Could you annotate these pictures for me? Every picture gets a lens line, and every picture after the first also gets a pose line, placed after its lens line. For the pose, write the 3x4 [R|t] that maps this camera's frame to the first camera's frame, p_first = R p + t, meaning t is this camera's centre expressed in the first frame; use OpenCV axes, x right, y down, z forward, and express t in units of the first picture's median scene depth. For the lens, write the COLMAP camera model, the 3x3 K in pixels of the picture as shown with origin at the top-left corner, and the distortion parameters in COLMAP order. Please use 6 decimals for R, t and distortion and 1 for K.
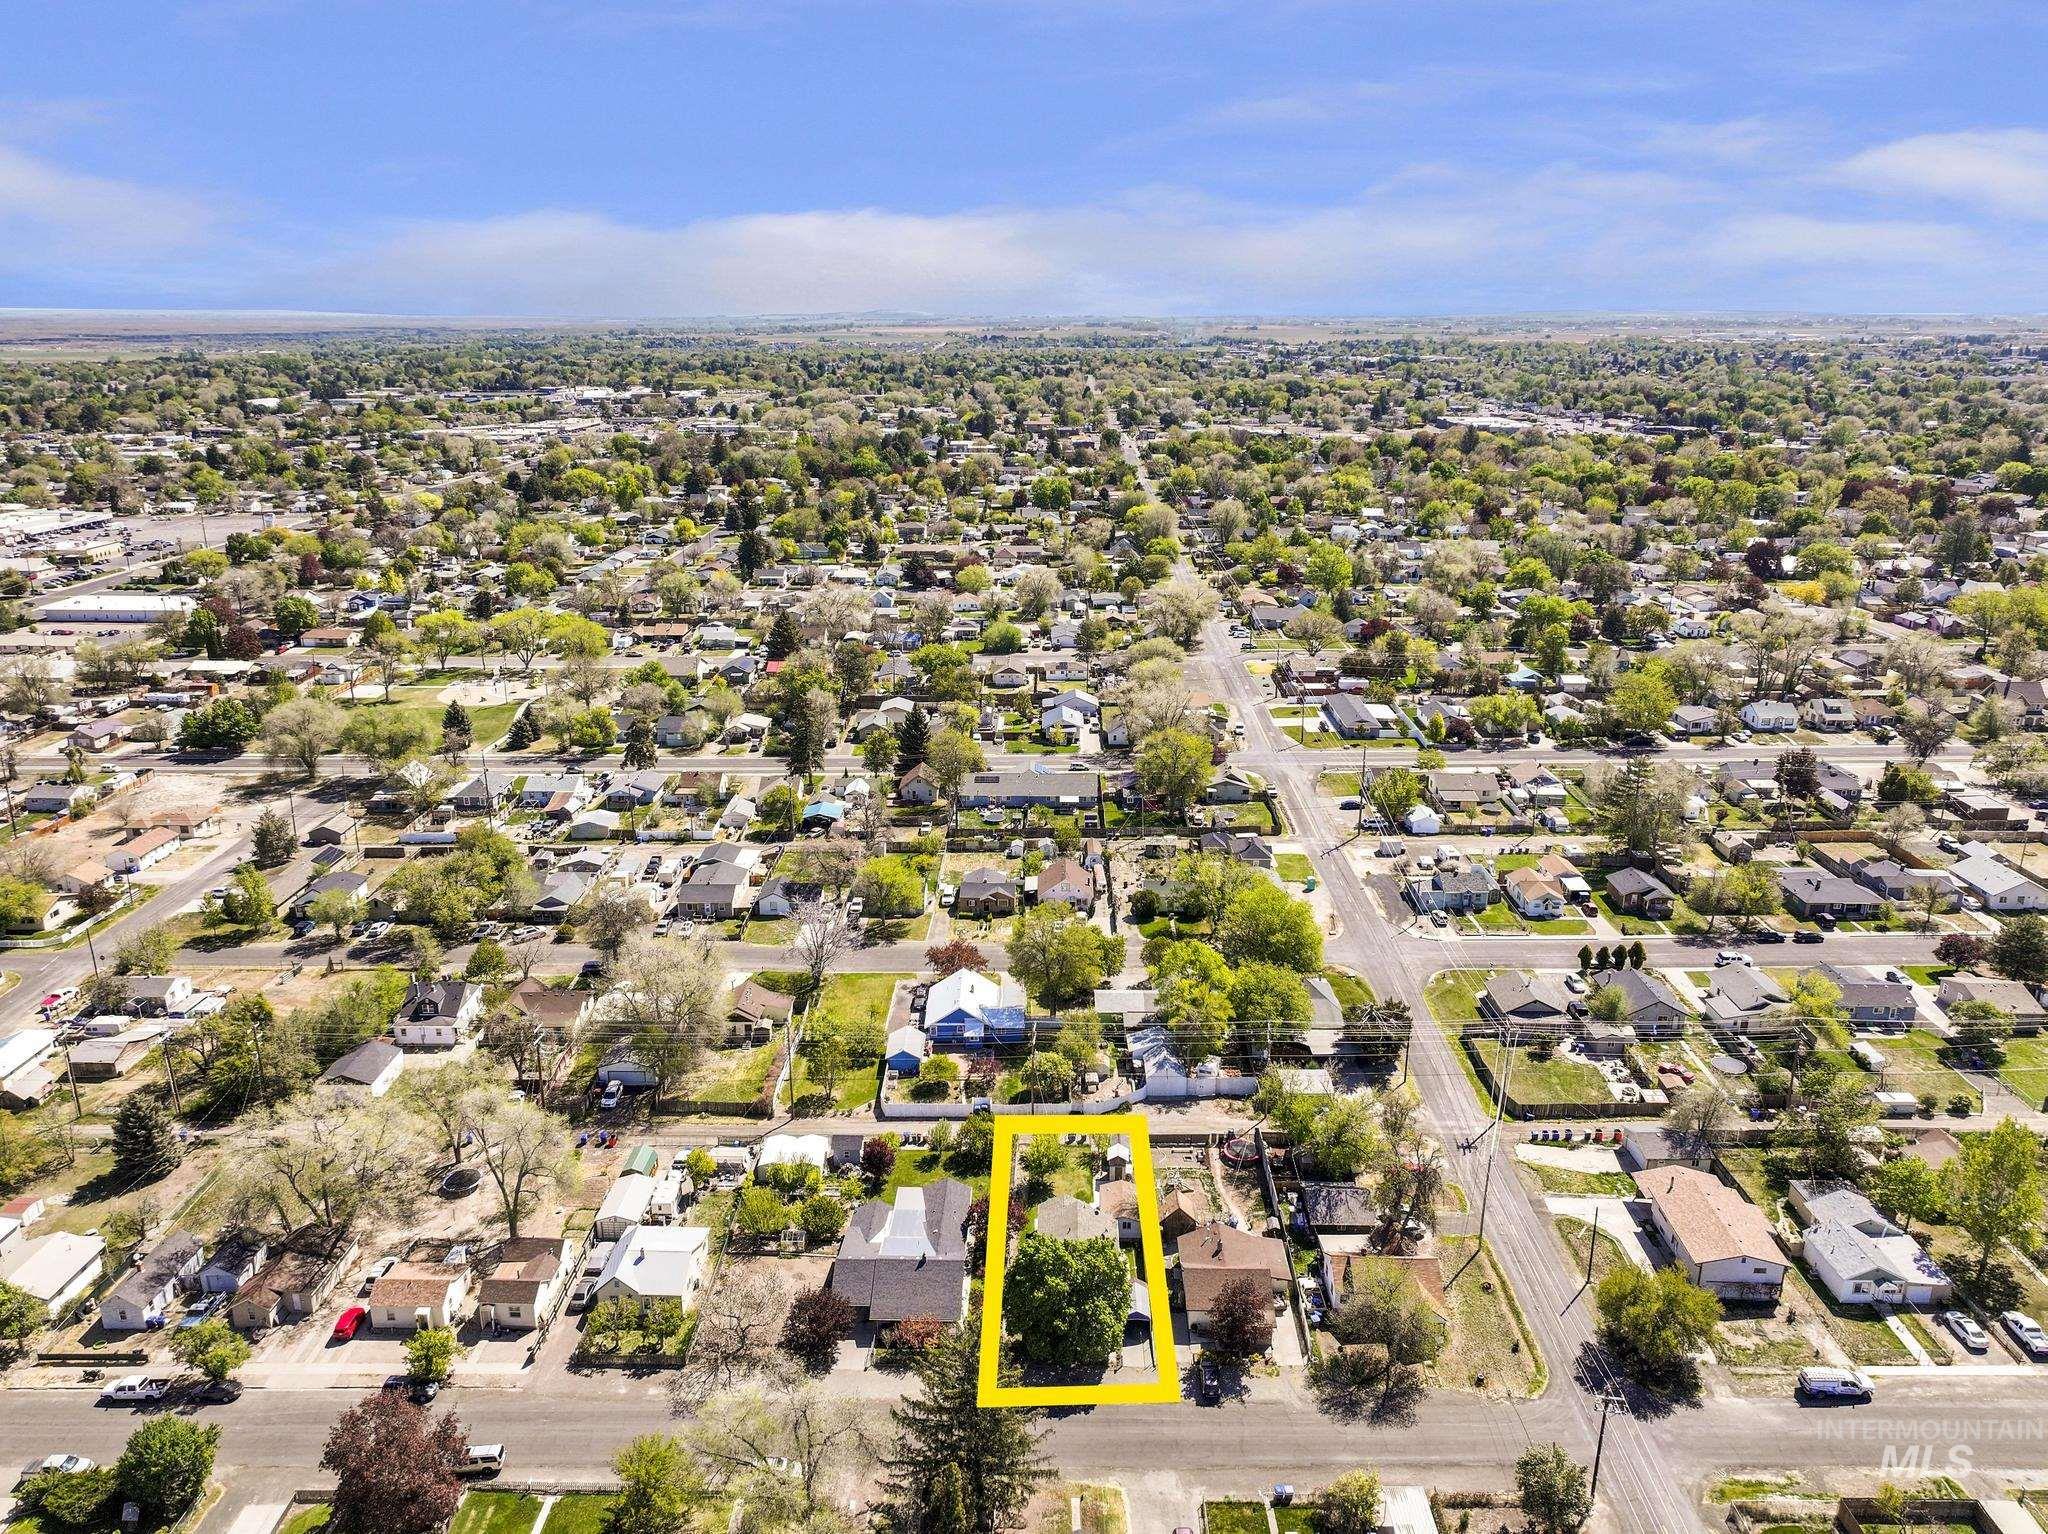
lens RADIAL K [[1420.7, 0, 1028.8], [0, 1420.7, 768.0], [0, 0, 1]] dist [0.003760, -0.001309]
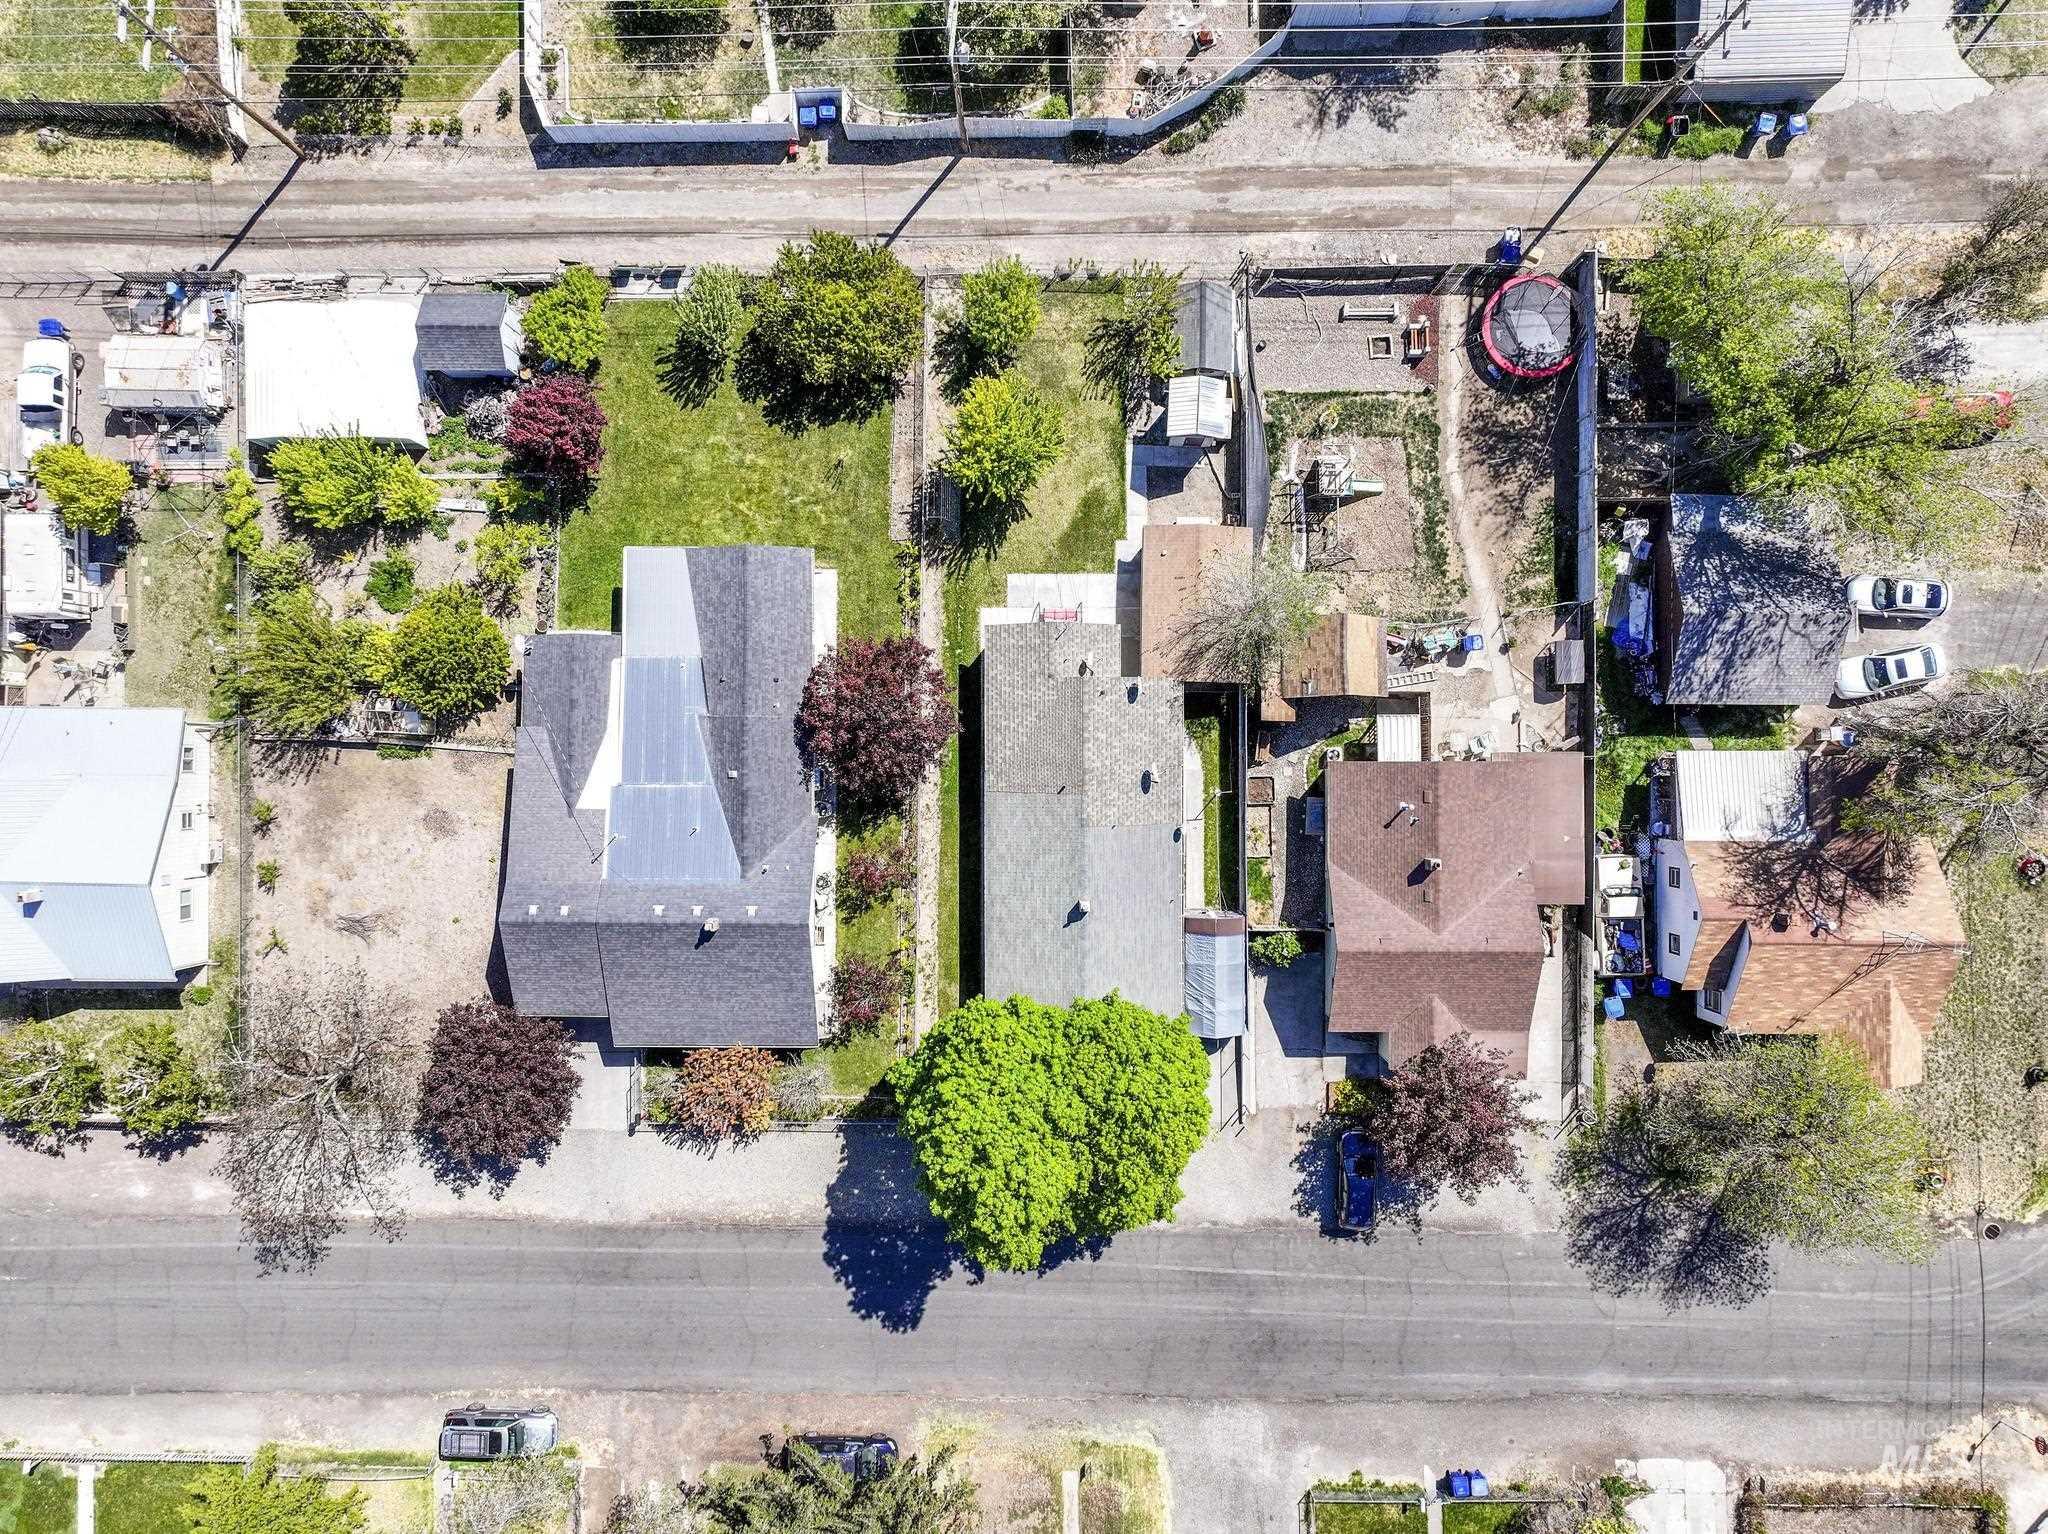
lens RADIAL K [[1420.7, 0, 1028.8], [0, 1420.7, 768.0], [0, 0, 1]] dist [0.003760, -0.001309]
pose [[0.999759, -0.021571, -0.004126, 0.018942], [0.010487, 0.303811, 0.952674, -0.053839], [-0.019296, -0.952488, 0.303964, 0.822861]]
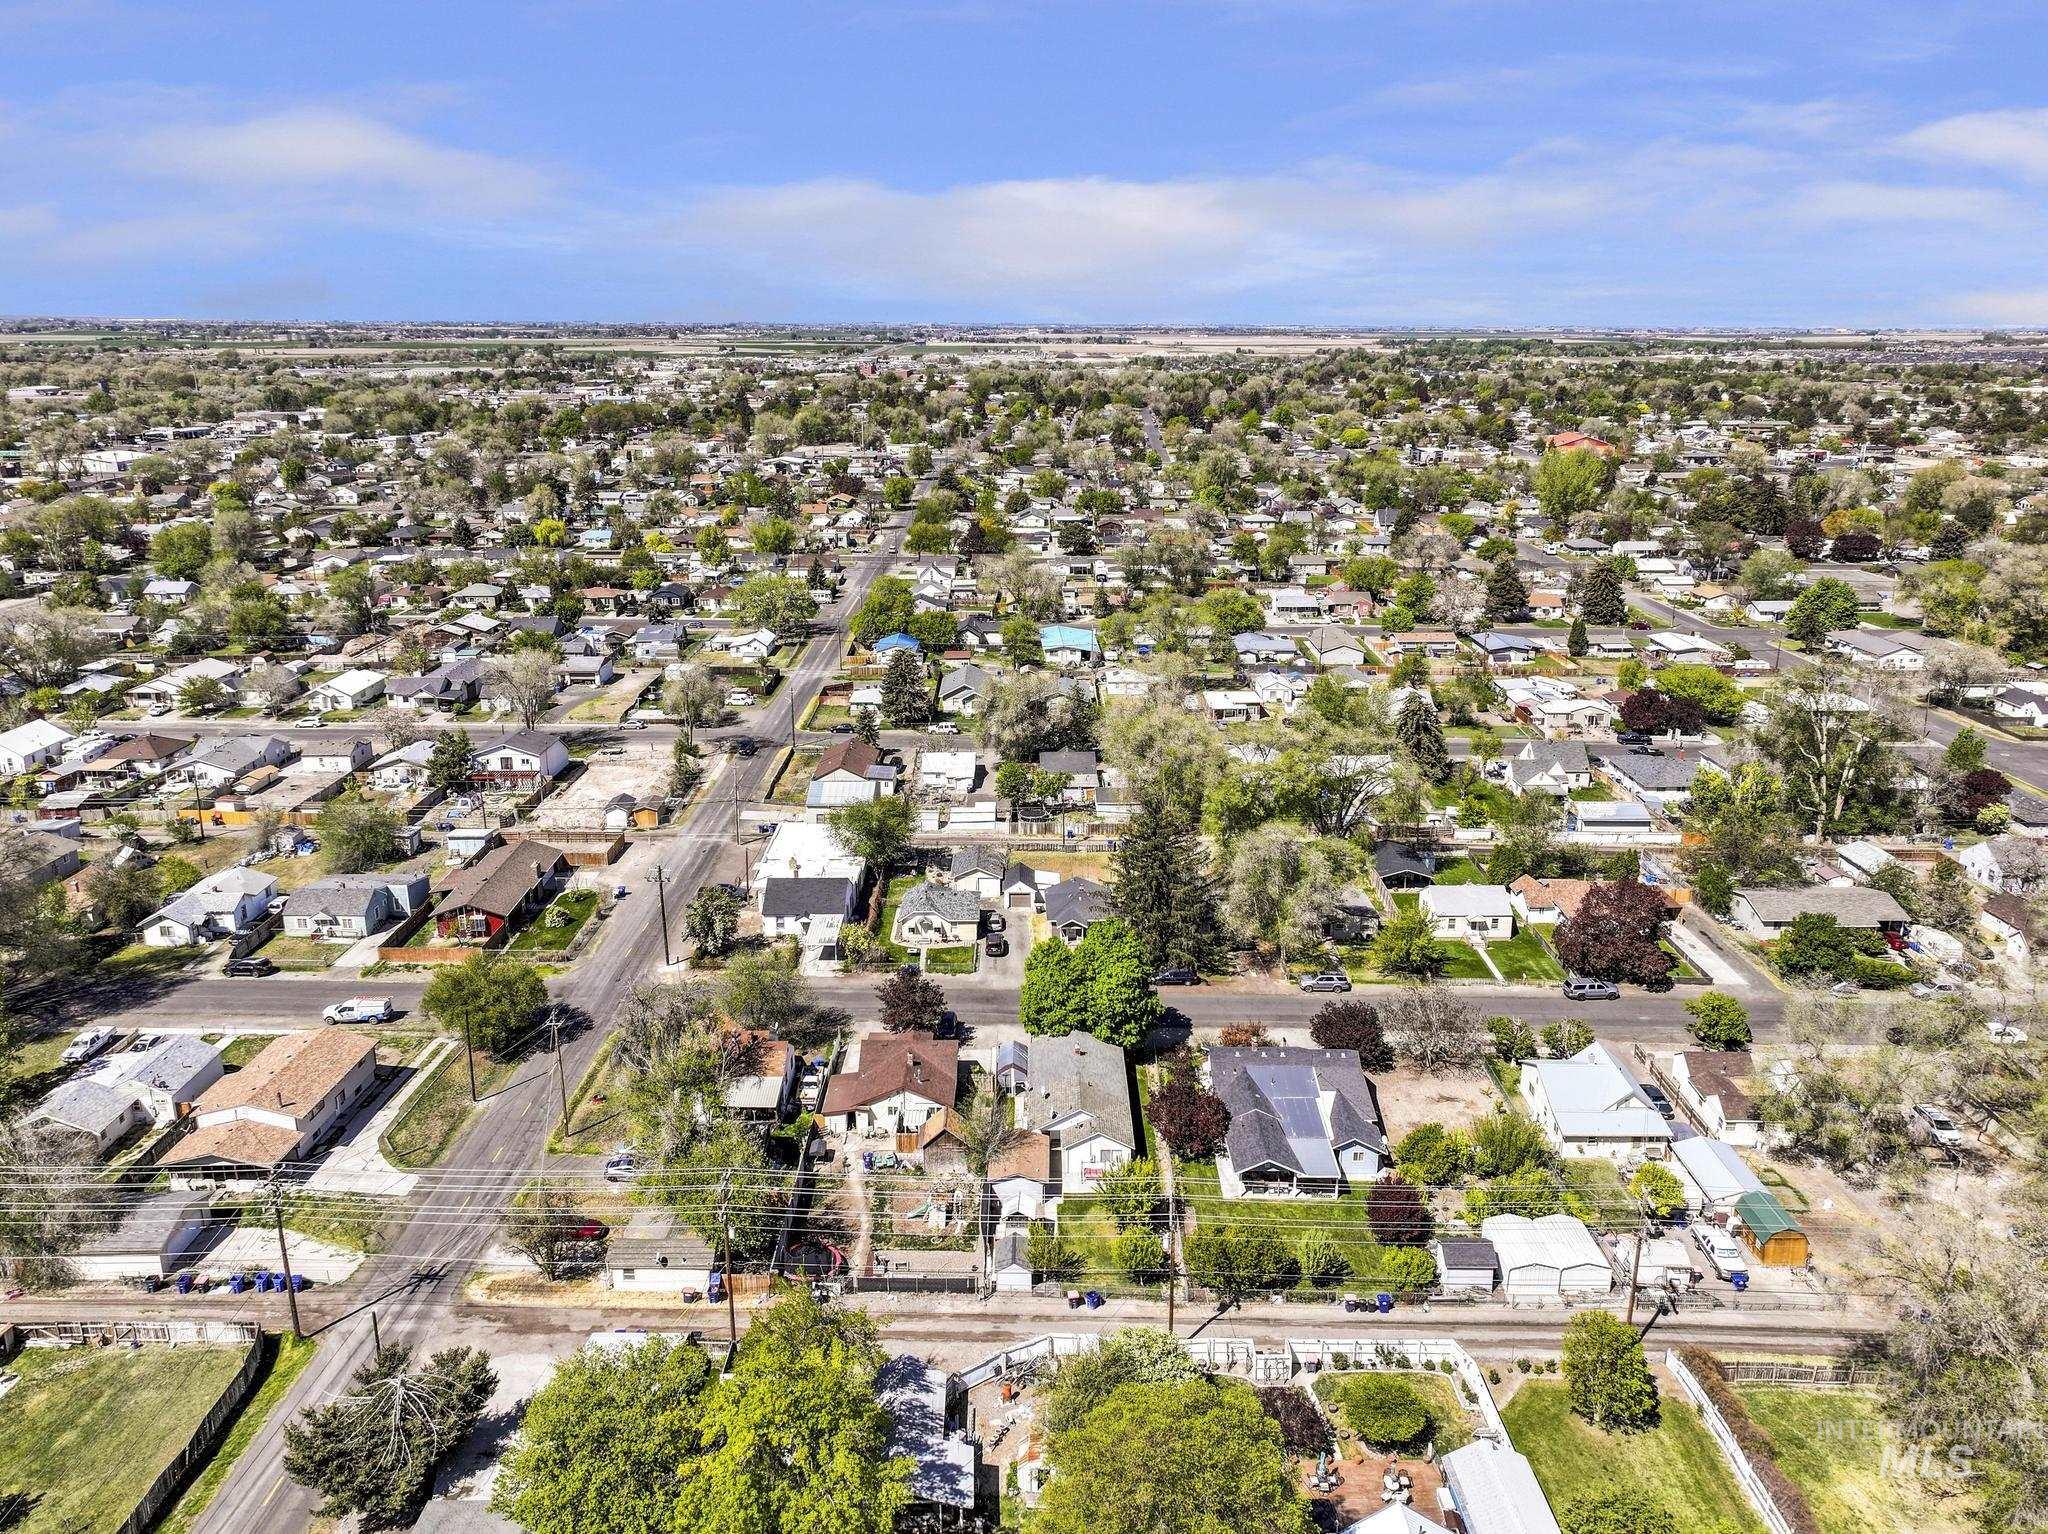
lens RADIAL K [[1420.7, 0, 1028.8], [0, 1420.7, 768.0], [0, 0, 1]] dist [0.003760, -0.001309]
pose [[-0.999892, 0.005559, -0.013625, 0.068126], [-0.003123, 0.824620, 0.565679, -0.256793], [0.014380, 0.565660, -0.824513, 1.454952]]
